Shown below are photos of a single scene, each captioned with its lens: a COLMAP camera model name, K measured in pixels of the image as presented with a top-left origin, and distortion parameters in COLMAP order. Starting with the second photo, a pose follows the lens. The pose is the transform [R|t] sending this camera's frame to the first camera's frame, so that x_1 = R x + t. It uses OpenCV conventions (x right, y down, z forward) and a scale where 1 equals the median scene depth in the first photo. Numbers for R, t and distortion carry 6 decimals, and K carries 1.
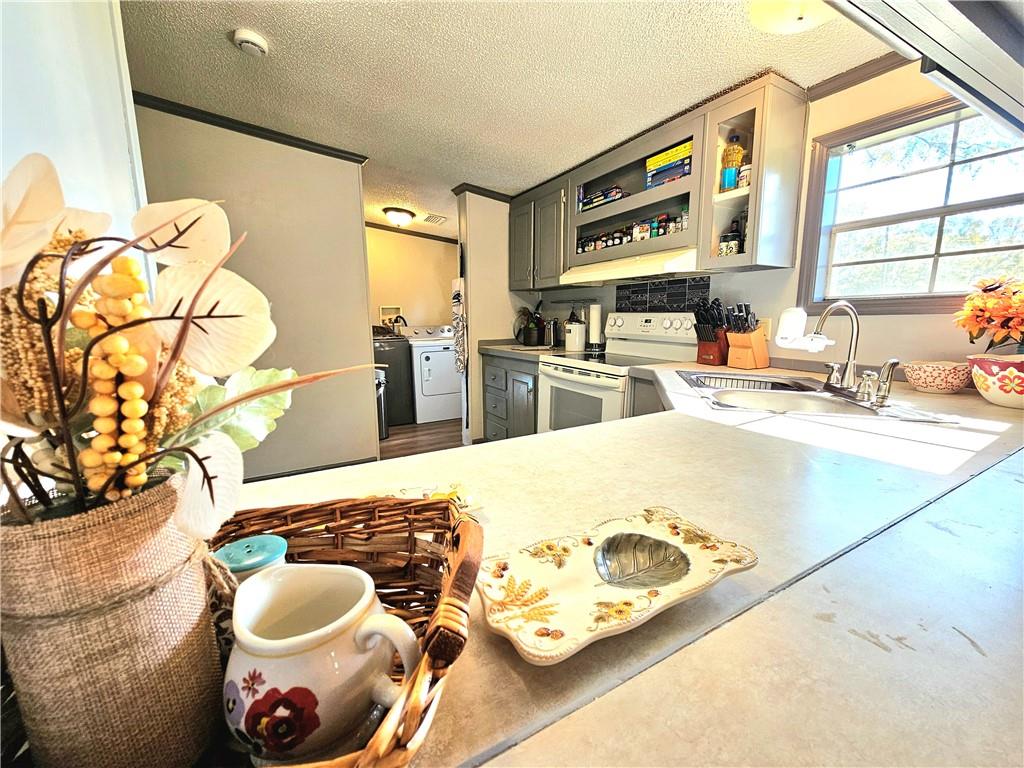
lens RADIAL K [[418.3, 0, 512.5], [0, 418.3, 382.8], [0, 0, 1]] dist [-0.000892, 0.000890]
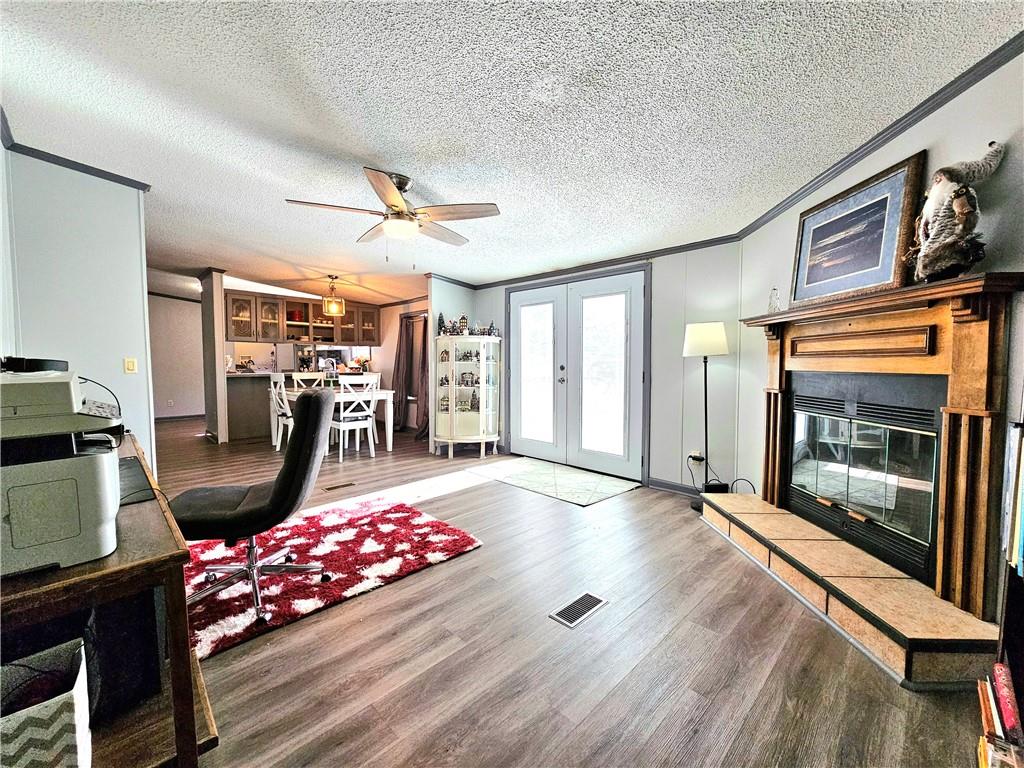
lens RADIAL K [[418.3, 0, 511.3], [0, 418.3, 381.1], [0, 0, 1]] dist [-0.000892, 0.000890]
pose [[0.965771, -0.002034, 0.259388, 0.831649], [0.031569, 0.993458, -0.109749, 0.401057], [-0.257468, 0.114181, 0.959517, -2.478690]]
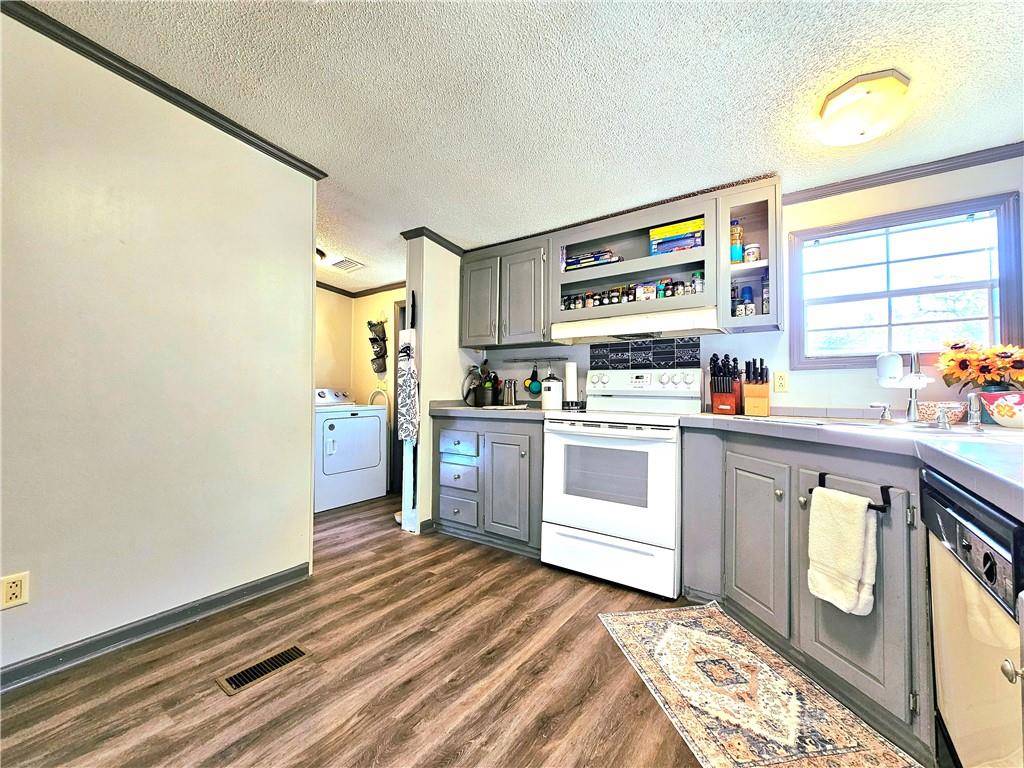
lens RADIAL K [[418.3, 0, 514.1], [0, 418.3, 382.2], [0, 0, 1]] dist [-0.000892, 0.000890]
pose [[0.904412, 0.019359, 0.426221, -0.388205], [0.057450, 0.984347, -0.166613, 0.018580], [-0.422775, 0.175173, 0.889143, 0.207060]]
